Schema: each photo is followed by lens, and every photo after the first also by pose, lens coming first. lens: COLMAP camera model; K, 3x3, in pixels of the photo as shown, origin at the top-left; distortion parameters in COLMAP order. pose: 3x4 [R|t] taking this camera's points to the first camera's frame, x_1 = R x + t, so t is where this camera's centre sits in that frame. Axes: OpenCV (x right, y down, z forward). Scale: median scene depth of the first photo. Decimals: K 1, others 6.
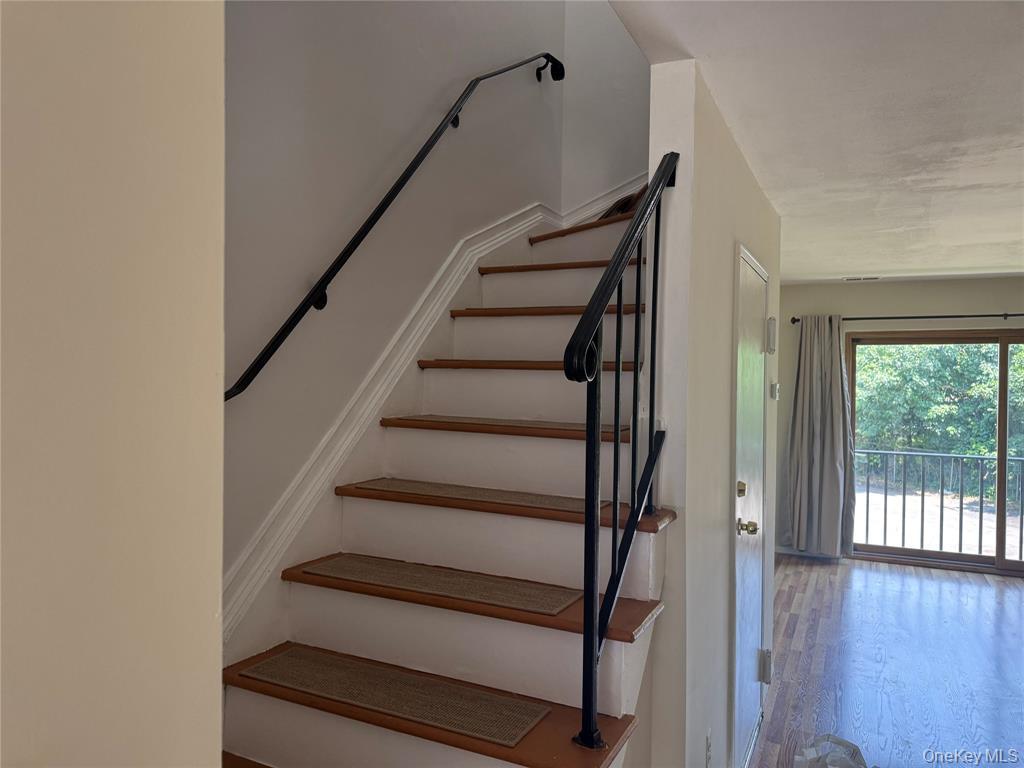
lens RADIAL K [[722.9, 0, 512.0], [0, 722.9, 384.0], [0, 0, 1]] dist [0.003100, 0.001319]
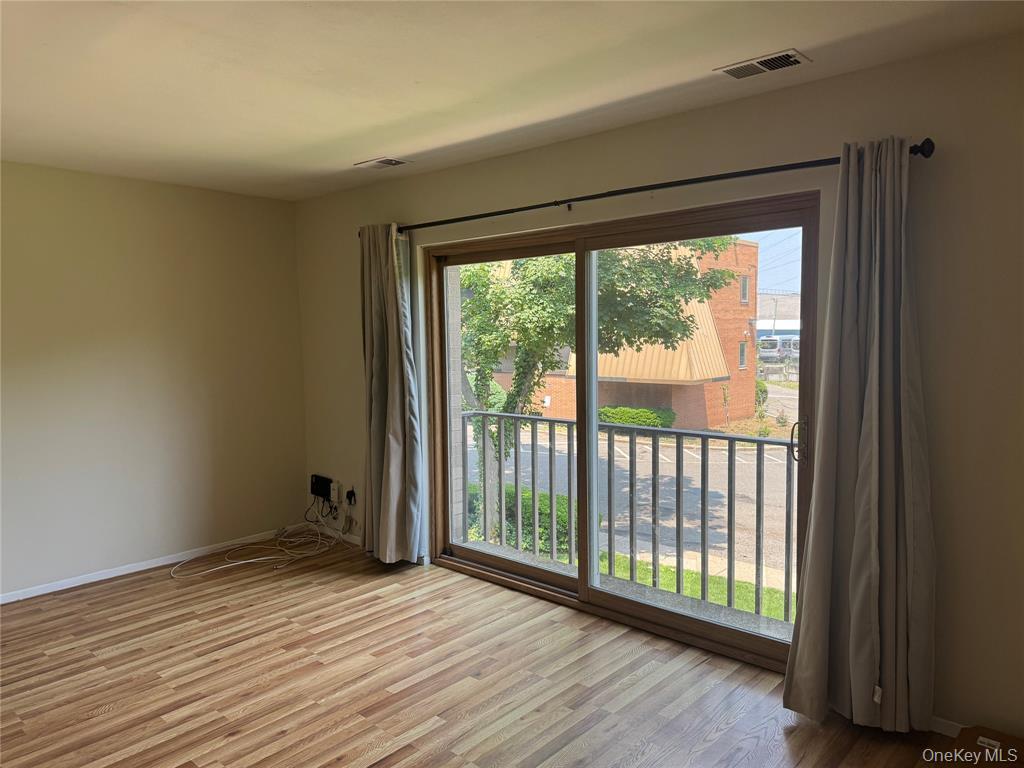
lens RADIAL K [[722.9, 0, 512.0], [0, 722.9, 384.0], [0, 0, 1]] dist [0.003100, 0.001319]
pose [[0.959670, -0.006959, -0.281042, 0.808887], [0.026442, 0.997496, 0.065591, 0.018854], [0.279882, -0.070377, 0.957451, 0.386144]]
